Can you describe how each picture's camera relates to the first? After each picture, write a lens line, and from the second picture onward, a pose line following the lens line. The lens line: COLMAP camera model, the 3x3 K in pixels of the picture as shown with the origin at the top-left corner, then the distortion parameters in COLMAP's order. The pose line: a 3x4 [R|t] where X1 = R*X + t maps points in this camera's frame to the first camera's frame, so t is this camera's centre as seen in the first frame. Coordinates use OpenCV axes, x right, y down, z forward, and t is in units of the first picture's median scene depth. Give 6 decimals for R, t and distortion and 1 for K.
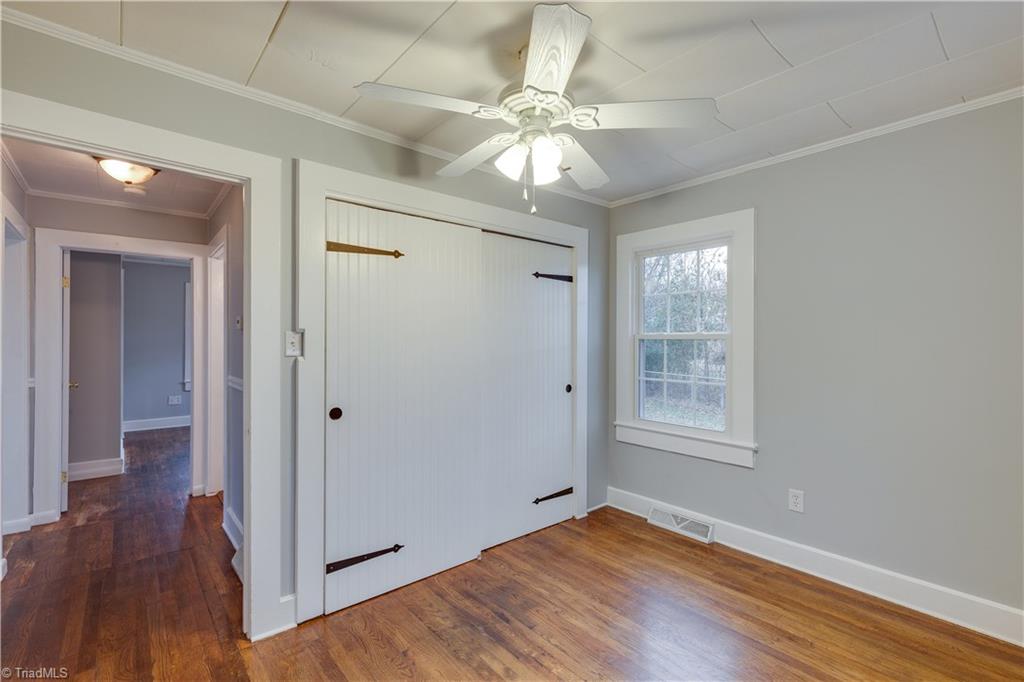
lens RADIAL K [[457.3, 0, 517.1], [0, 457.3, 341.1], [0, 0, 1]] dist [0.001165, -0.000038]
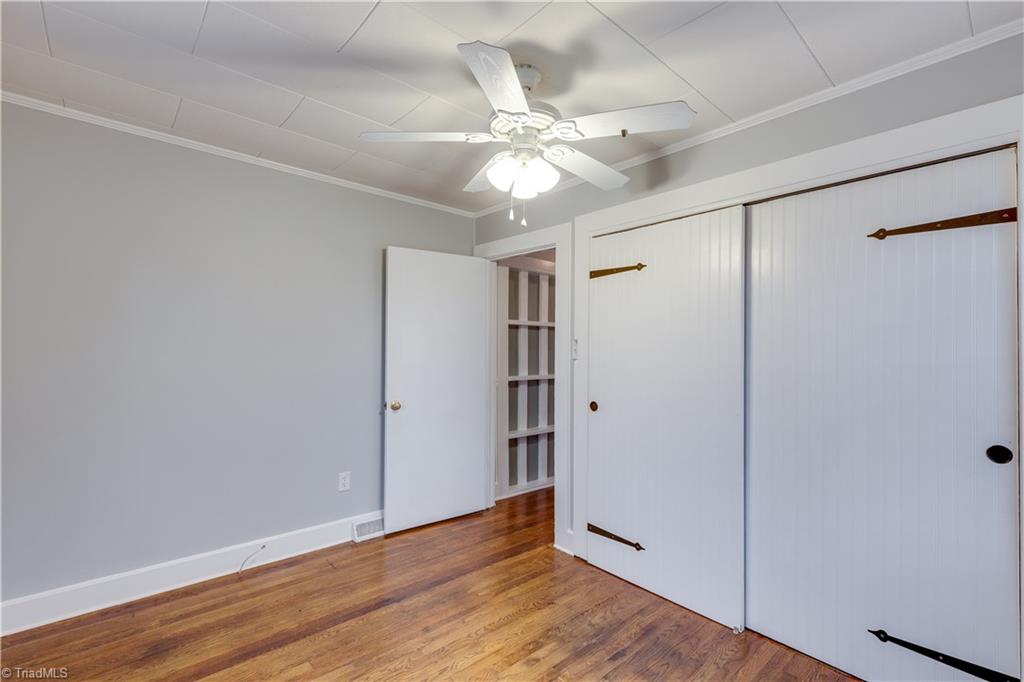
lens RADIAL K [[457.3, 0, 517.1], [0, 457.3, 341.1], [0, 0, 1]] dist [0.001165, -0.000038]
pose [[0.019380, -0.016553, -0.999675, 0.809823], [-0.007563, 0.999832, -0.016702, 0.001477], [0.999784, 0.007884, 0.019252, 0.720793]]
